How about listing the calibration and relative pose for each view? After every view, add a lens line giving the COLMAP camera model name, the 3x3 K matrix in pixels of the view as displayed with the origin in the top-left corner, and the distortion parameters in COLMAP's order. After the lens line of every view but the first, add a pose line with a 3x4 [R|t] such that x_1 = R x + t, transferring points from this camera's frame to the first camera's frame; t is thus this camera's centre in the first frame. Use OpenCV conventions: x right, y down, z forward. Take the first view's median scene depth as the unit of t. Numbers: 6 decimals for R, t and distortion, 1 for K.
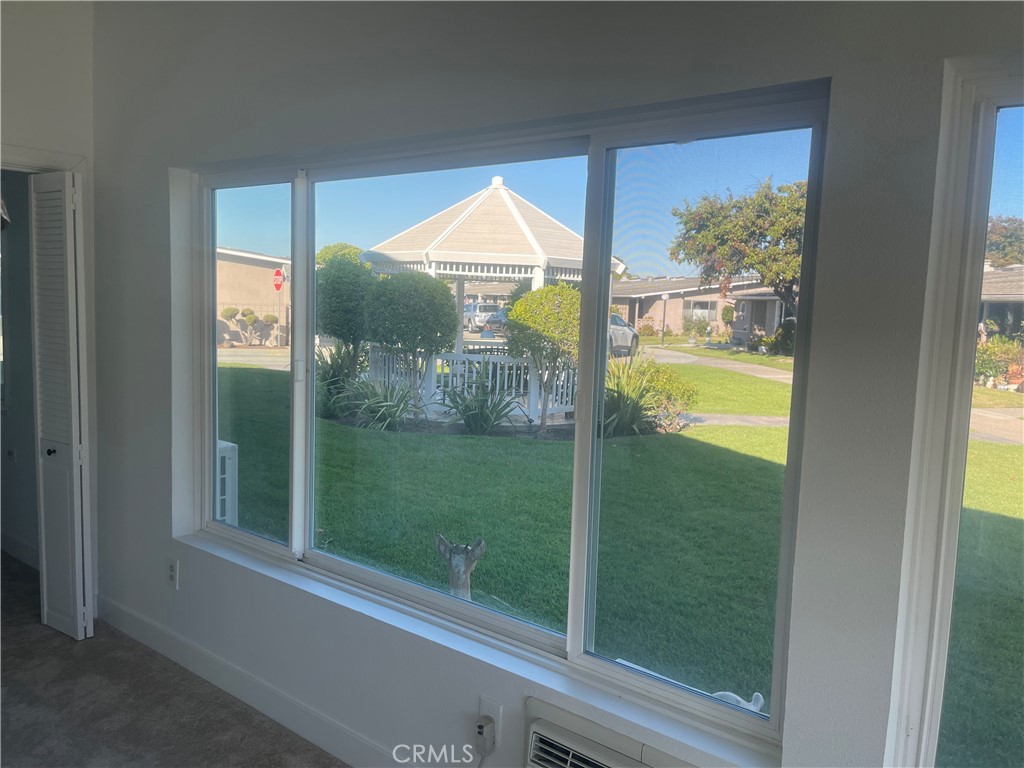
lens RADIAL K [[786.3, 0, 512.0], [0, 786.3, 384.0], [0, 0, 1]] dist [0.003840, -0.001292]
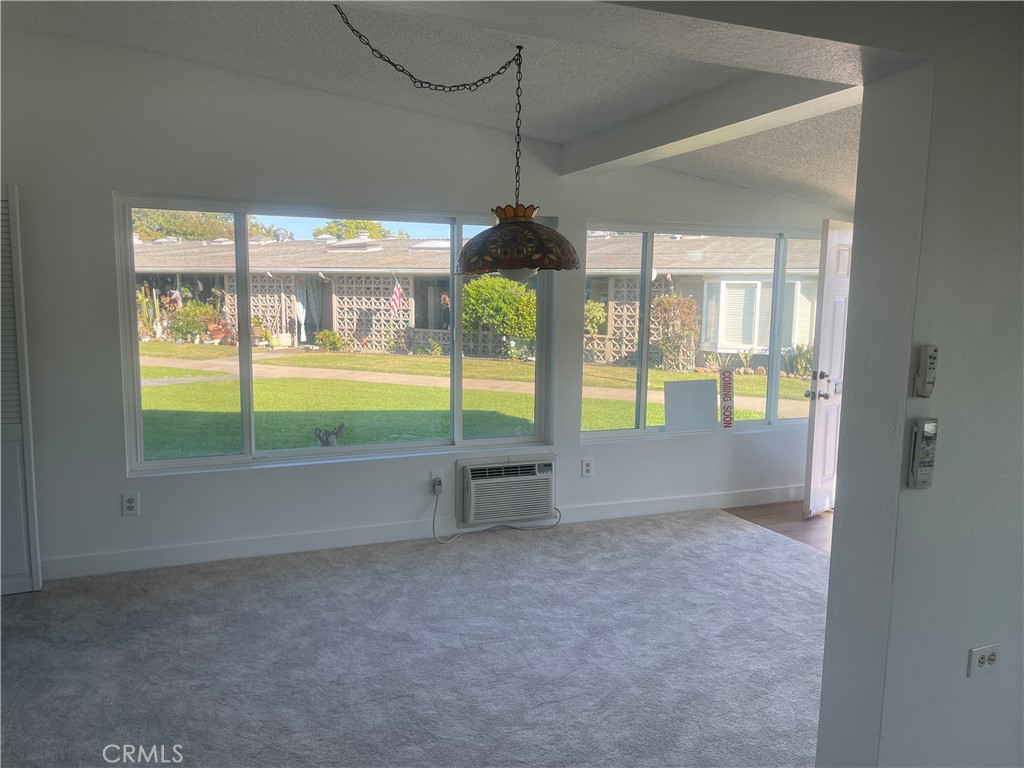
lens RADIAL K [[786.3, 0, 512.0], [0, 786.3, 384.0], [0, 0, 1]] dist [0.003840, -0.001292]
pose [[0.498335, -0.129625, 0.857240, -0.337982], [0.094083, 0.991006, 0.095159, -0.006067], [-0.861865, 0.033231, 0.506048, -0.058460]]
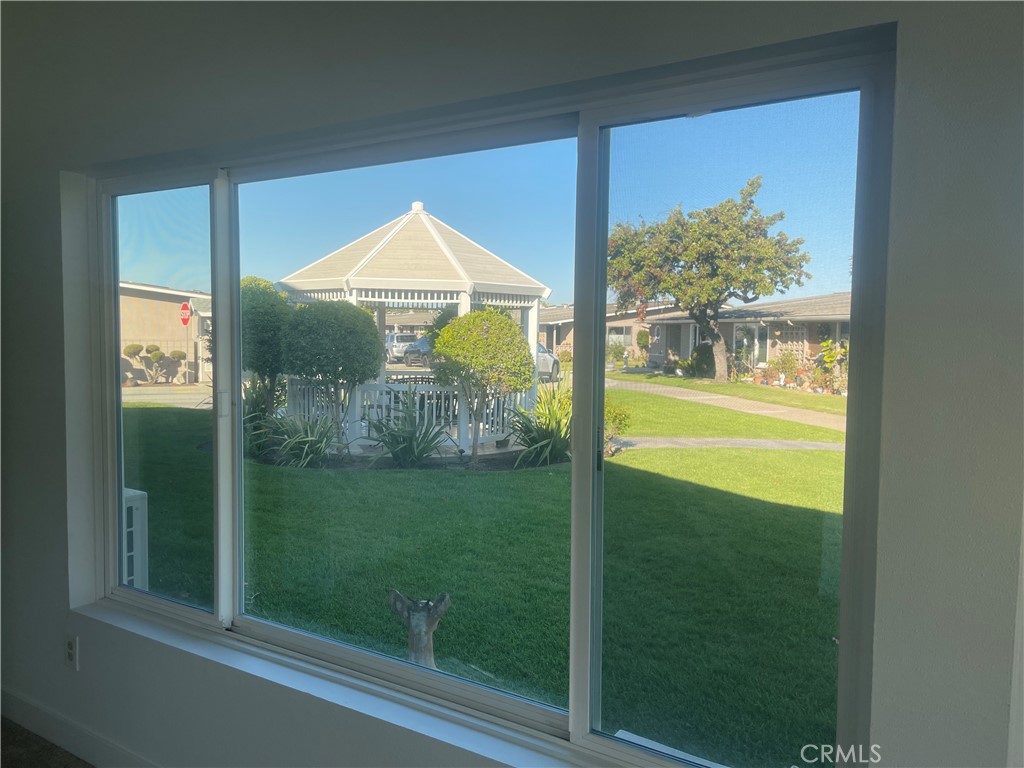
lens RADIAL K [[789.5, 0, 506.3], [0, 789.5, 380.1], [0, 0, 1]] dist [0.001981, 0.000802]
pose [[0.994900, -0.029403, 0.096481, -0.011809], [0.033431, 0.998624, -0.040406, 0.000511], [-0.095160, 0.043425, 0.994514, 0.030090]]
